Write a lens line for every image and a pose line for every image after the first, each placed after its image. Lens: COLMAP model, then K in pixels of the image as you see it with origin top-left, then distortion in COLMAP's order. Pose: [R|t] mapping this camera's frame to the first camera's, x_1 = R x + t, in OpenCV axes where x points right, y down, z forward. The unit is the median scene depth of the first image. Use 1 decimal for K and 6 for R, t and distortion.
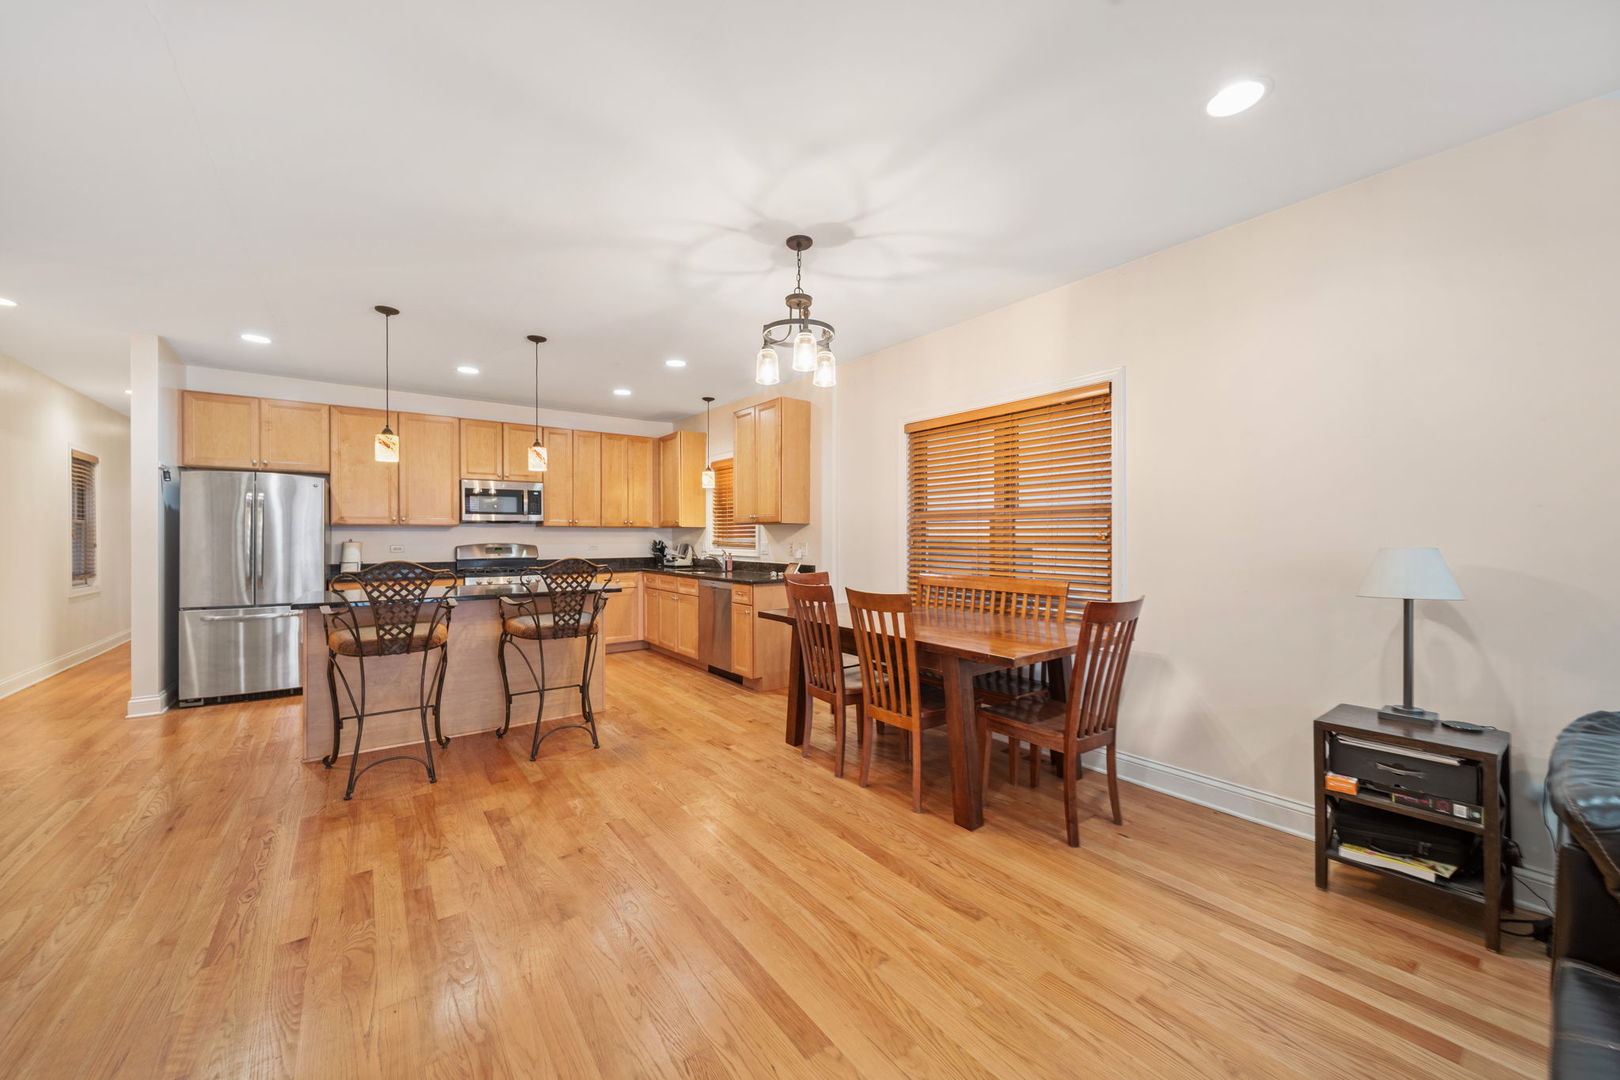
lens RADIAL K [[593.8, 0, 800.3], [0, 593.8, 539.6], [0, 0, 1]] dist [-0.000525, -0.000135]
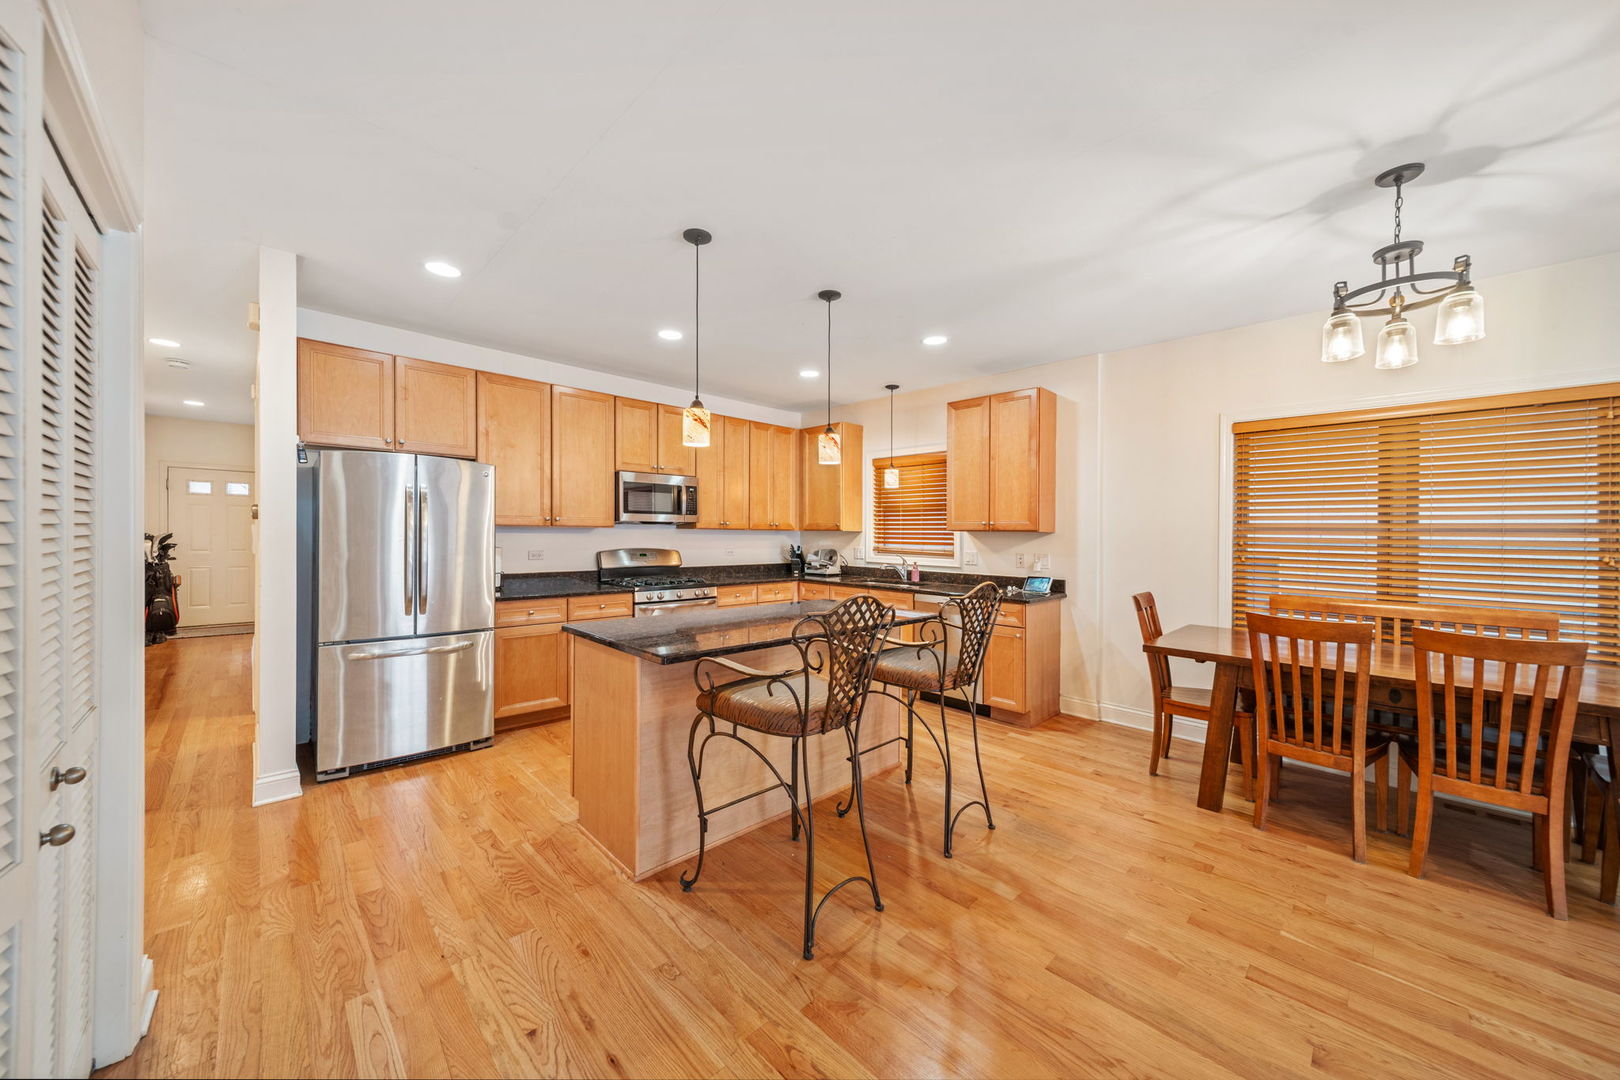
lens RADIAL K [[572.1, 0, 800.7], [0, 572.1, 537.8], [0, 0, 1]] dist [0.000021, -0.000036]
pose [[0.991447, 0.012278, 0.129934, -0.464954], [-0.012698, 0.999916, 0.002407, -0.015640], [-0.129894, -0.004036, 0.991520, 0.203162]]
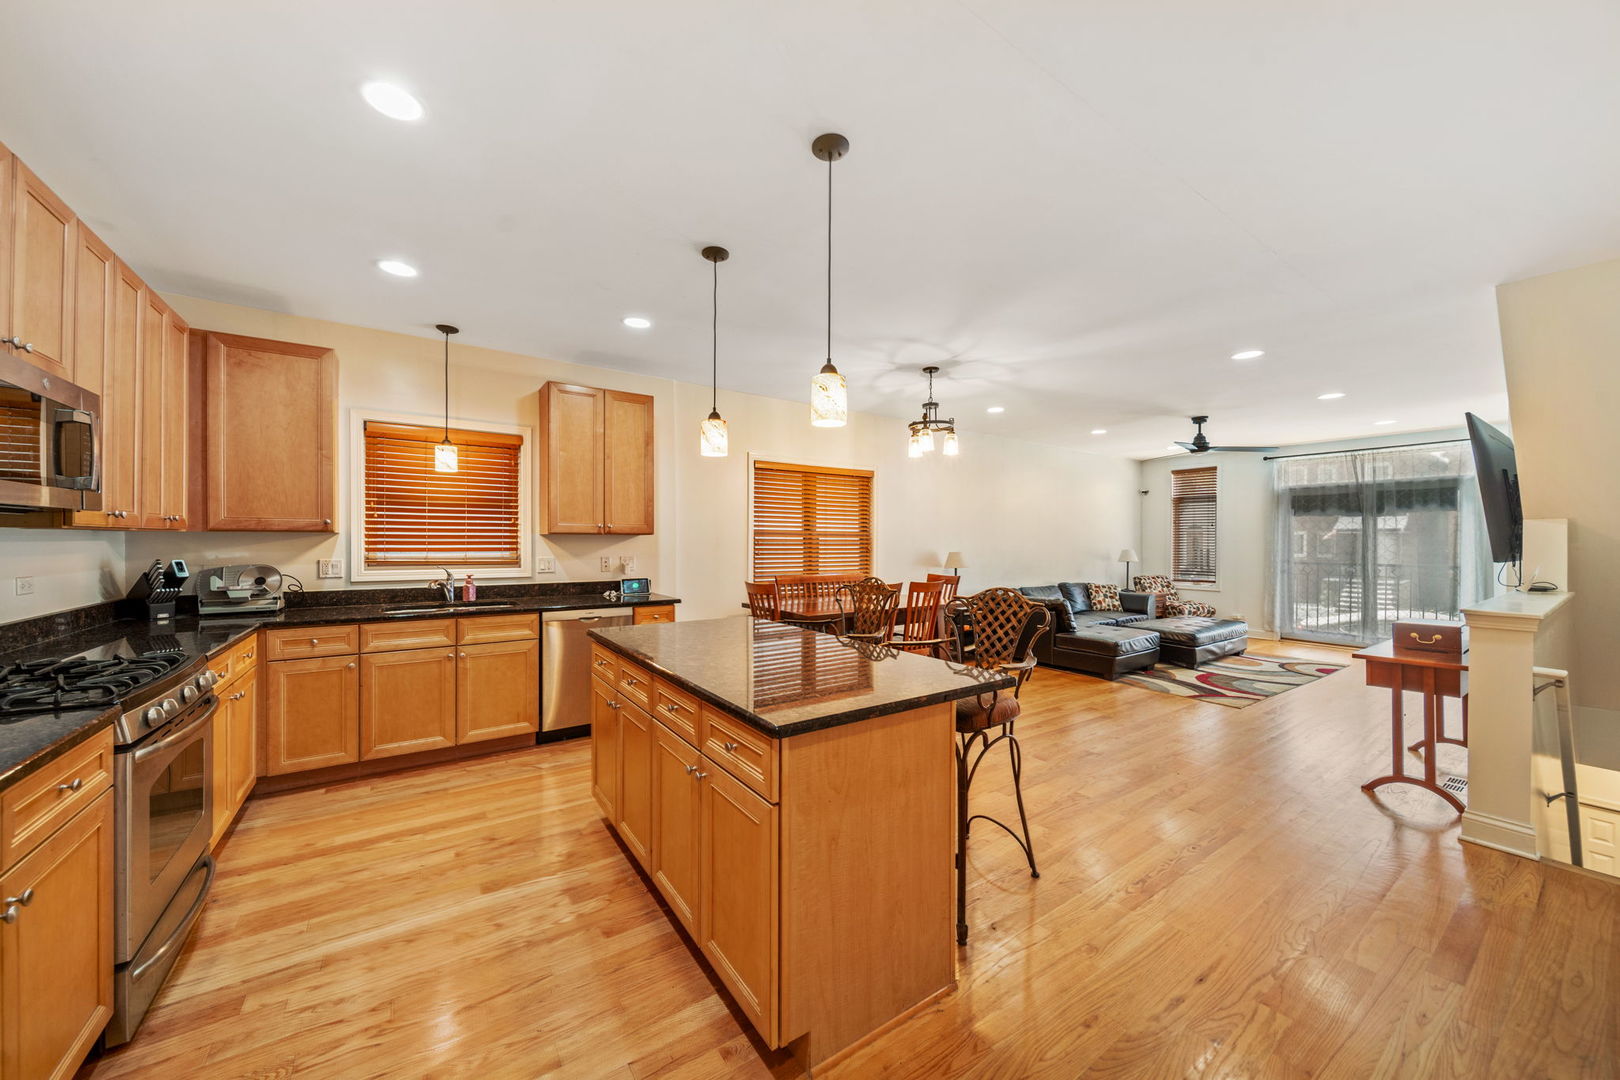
lens RADIAL K [[572.1, 0, 800.7], [0, 572.1, 537.8], [0, 0, 1]] dist [0.000021, -0.000036]
pose [[0.044094, 0.004789, 0.999016, -0.859497], [-0.001357, 0.999988, -0.004734, -0.018668], [-0.999026, -0.001147, 0.044100, 0.701425]]
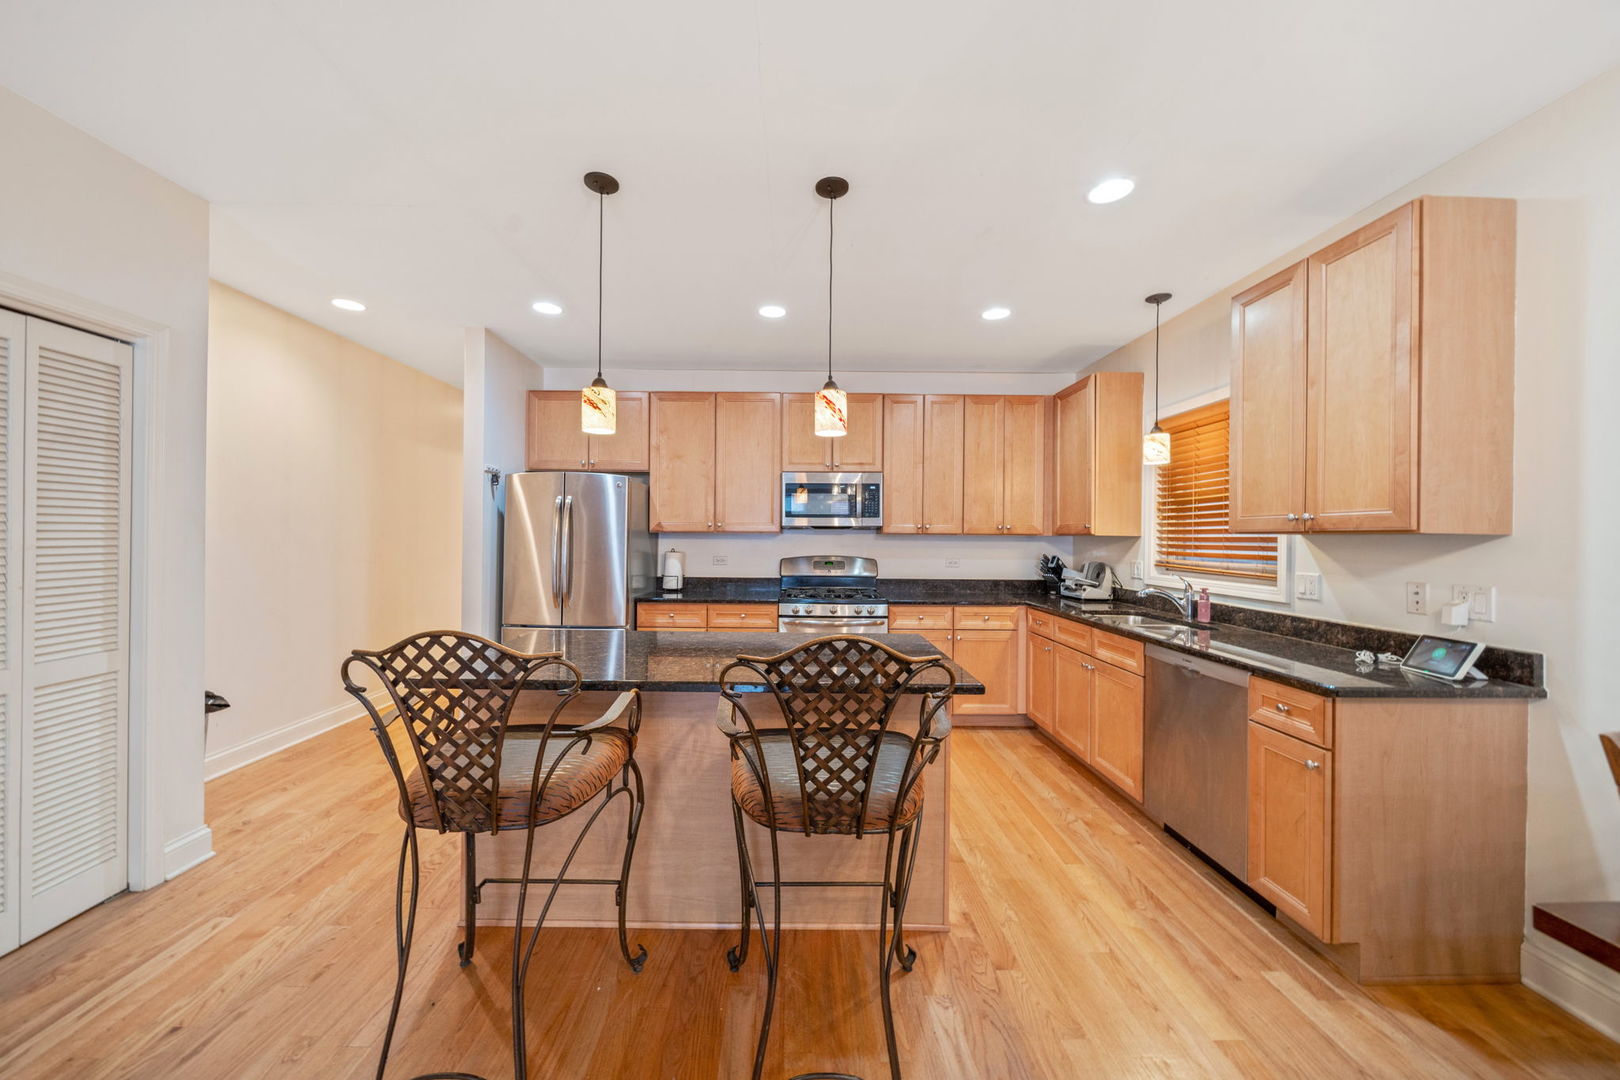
lens RADIAL K [[572.1, 0, 800.7], [0, 572.1, 537.8], [0, 0, 1]] dist [0.000021, -0.000036]
pose [[0.810865, 0.010474, -0.585140, -0.130813], [-0.012675, 0.999920, 0.000334, -0.019354], [0.585096, 0.007146, 0.810933, 0.457521]]
